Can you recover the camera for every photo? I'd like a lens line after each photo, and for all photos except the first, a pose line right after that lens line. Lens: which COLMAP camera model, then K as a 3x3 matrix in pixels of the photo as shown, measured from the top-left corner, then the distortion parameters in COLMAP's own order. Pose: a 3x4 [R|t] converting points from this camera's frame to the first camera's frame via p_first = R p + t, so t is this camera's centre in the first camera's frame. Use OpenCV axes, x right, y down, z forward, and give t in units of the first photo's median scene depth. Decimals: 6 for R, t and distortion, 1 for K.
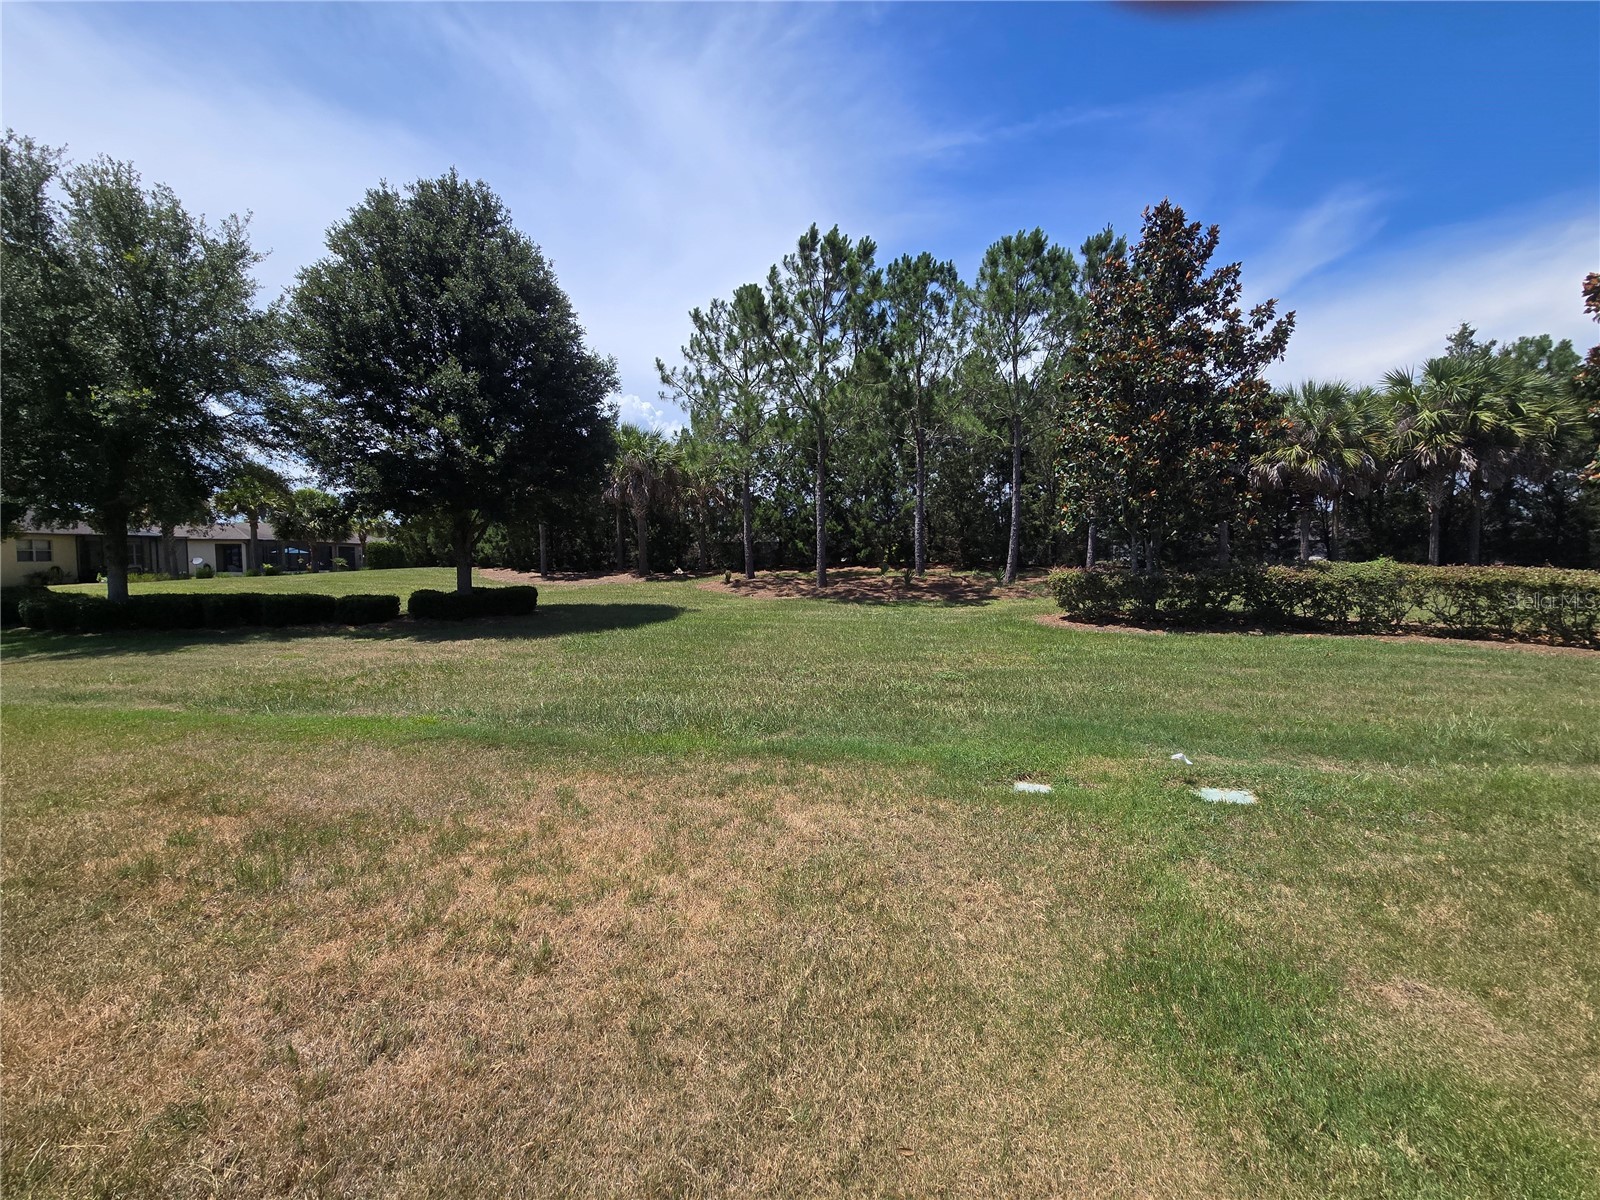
lens RADIAL K [[661.0, 0, 815.6], [0, 661.0, 586.7], [0, 0, 1]] dist [-0.007691, 0.002259]
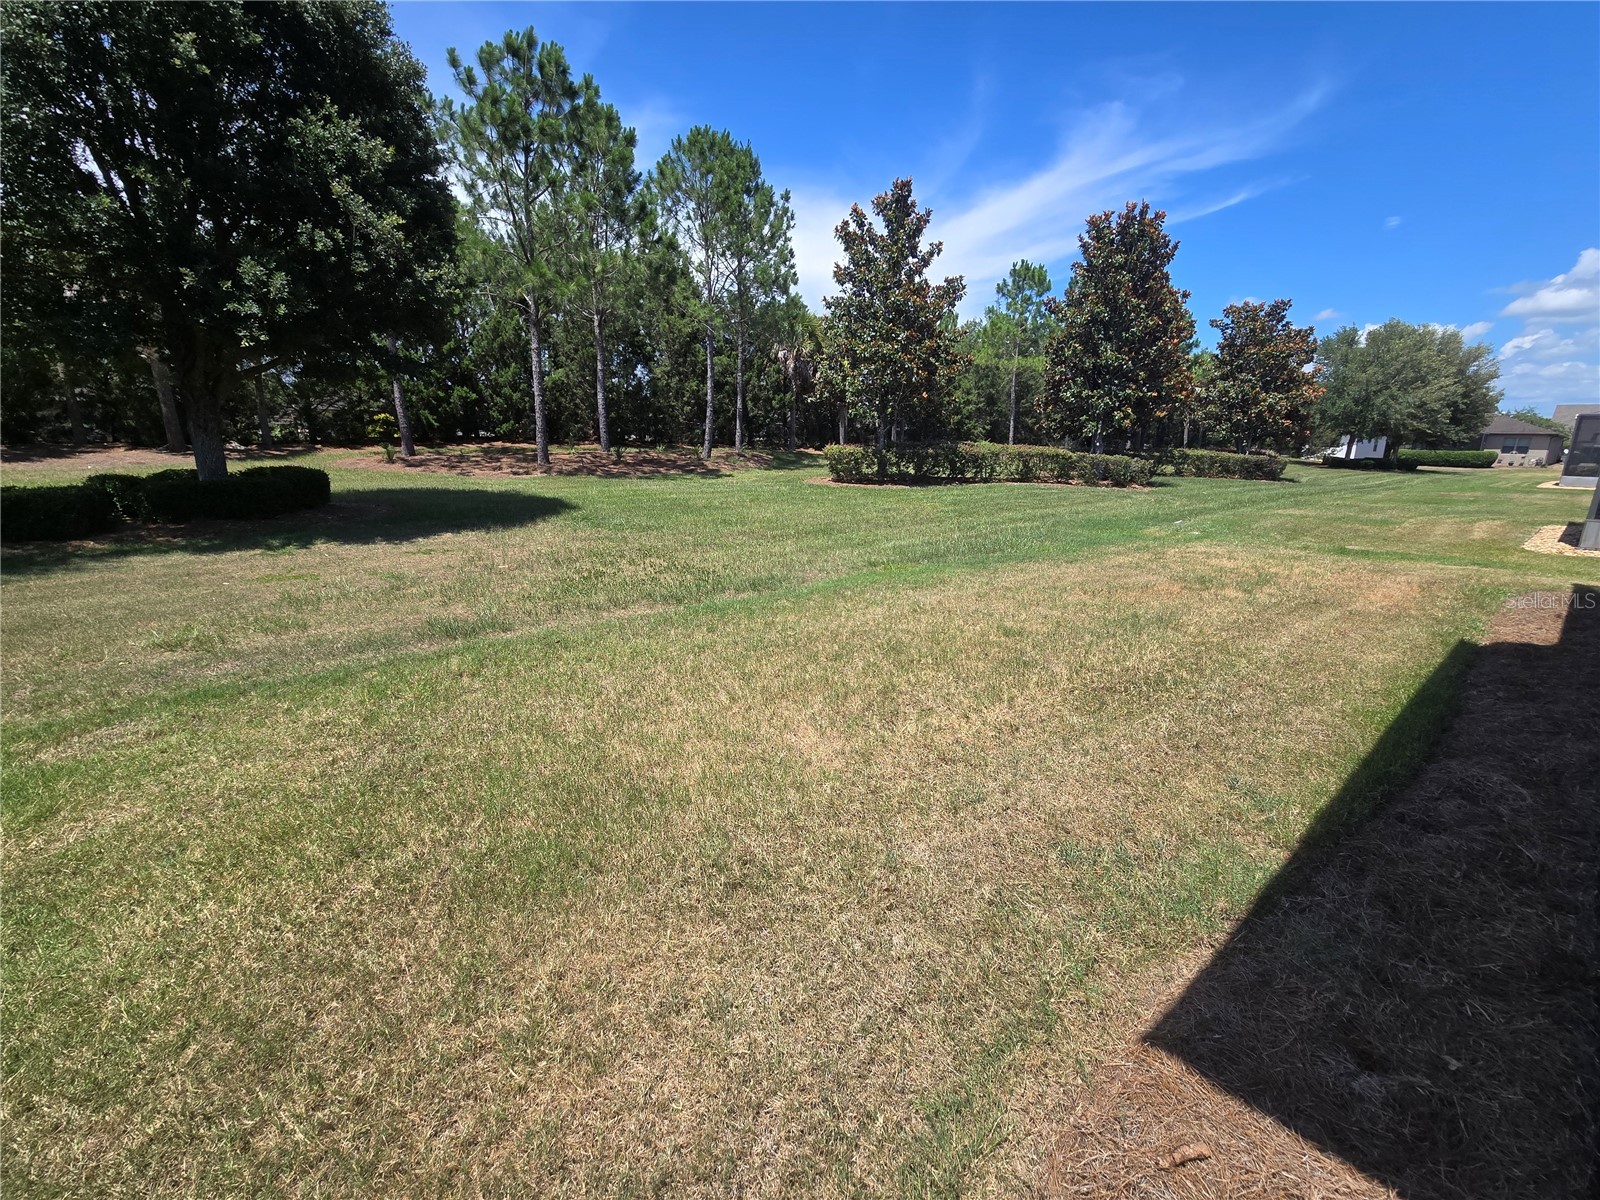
lens RADIAL K [[661.0, 0, 795.4], [0, 661.0, 604.7], [0, 0, 1]] dist [-0.007691, 0.002259]
pose [[0.644497, -0.173045, 0.744768, -0.692741], [0.015539, 0.976816, 0.213514, 0.001002], [-0.764449, -0.126036, 0.632244, 0.143260]]
